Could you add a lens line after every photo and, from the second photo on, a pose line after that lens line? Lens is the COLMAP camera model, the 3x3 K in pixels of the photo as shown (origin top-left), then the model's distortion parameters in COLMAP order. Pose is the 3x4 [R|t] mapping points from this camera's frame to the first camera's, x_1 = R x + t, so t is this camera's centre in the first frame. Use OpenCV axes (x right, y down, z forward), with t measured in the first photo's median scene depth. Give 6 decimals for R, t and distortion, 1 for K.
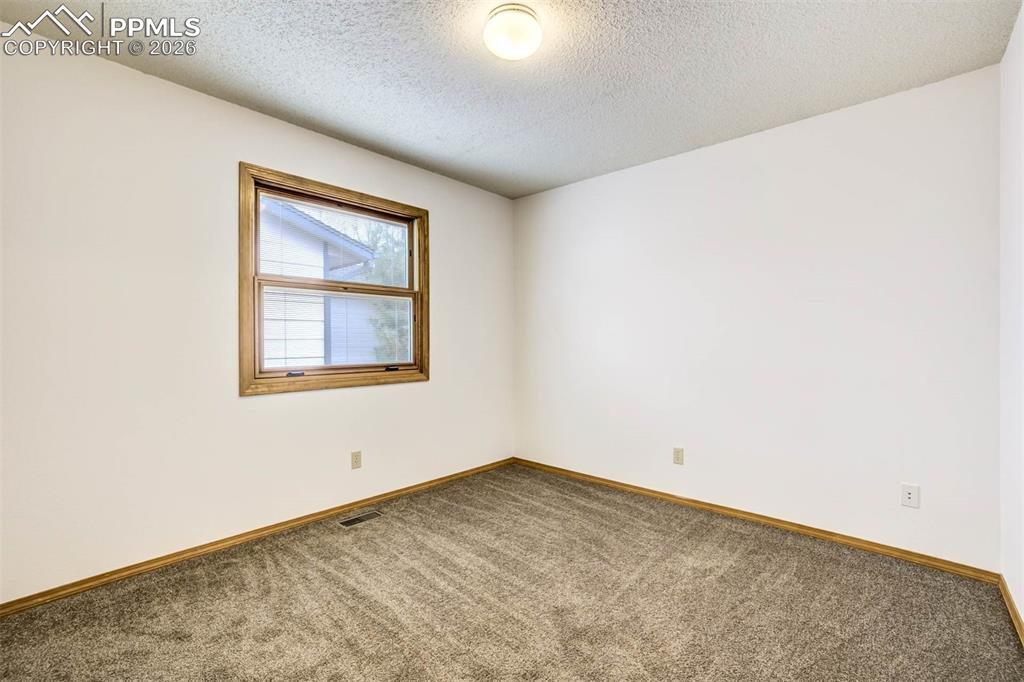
lens RADIAL K [[441.7, 0, 512.0], [0, 441.7, 341.0], [0, 0, 1]] dist [-0.044955, 0.021698]
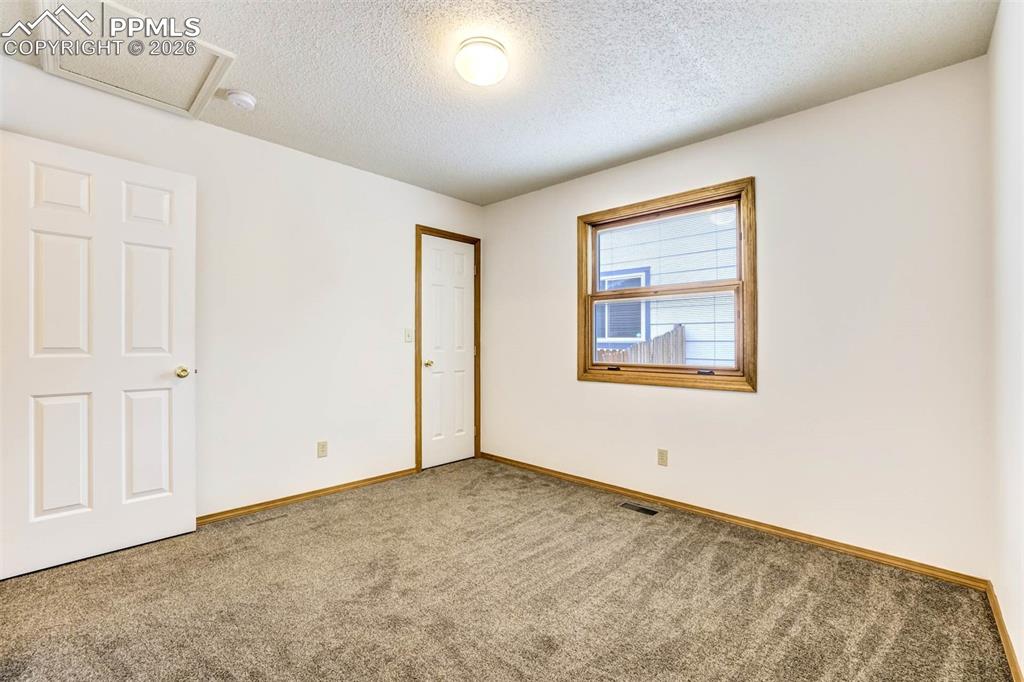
lens RADIAL K [[441.7, 0, 512.0], [0, 441.7, 341.0], [0, 0, 1]] dist [-0.044955, 0.021698]
pose [[-0.014727, 0.006524, -0.999870, 0.689166], [0.001017, 0.999978, 0.006510, -0.009550], [0.999891, -0.000921, -0.014734, 0.669265]]
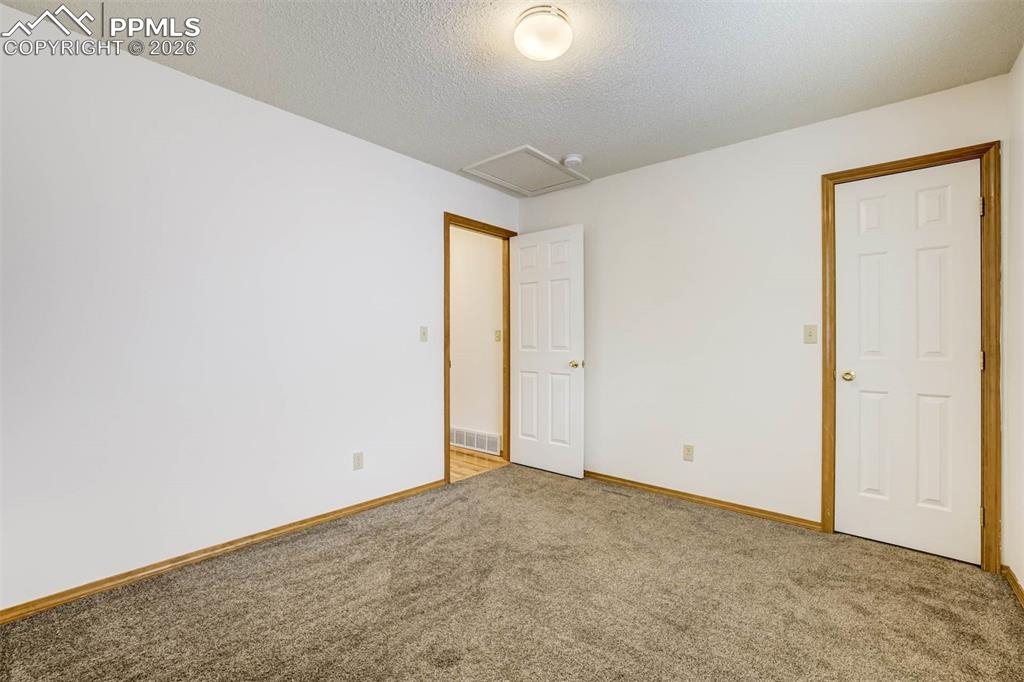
lens RADIAL K [[441.7, 0, 512.0], [0, 441.7, 341.0], [0, 0, 1]] dist [-0.044955, 0.021698]
pose [[-0.999369, 0.003751, -0.035331, 0.068355], [0.003917, 0.999982, -0.004650, -0.002662], [0.035313, -0.004786, -0.999365, 1.239465]]
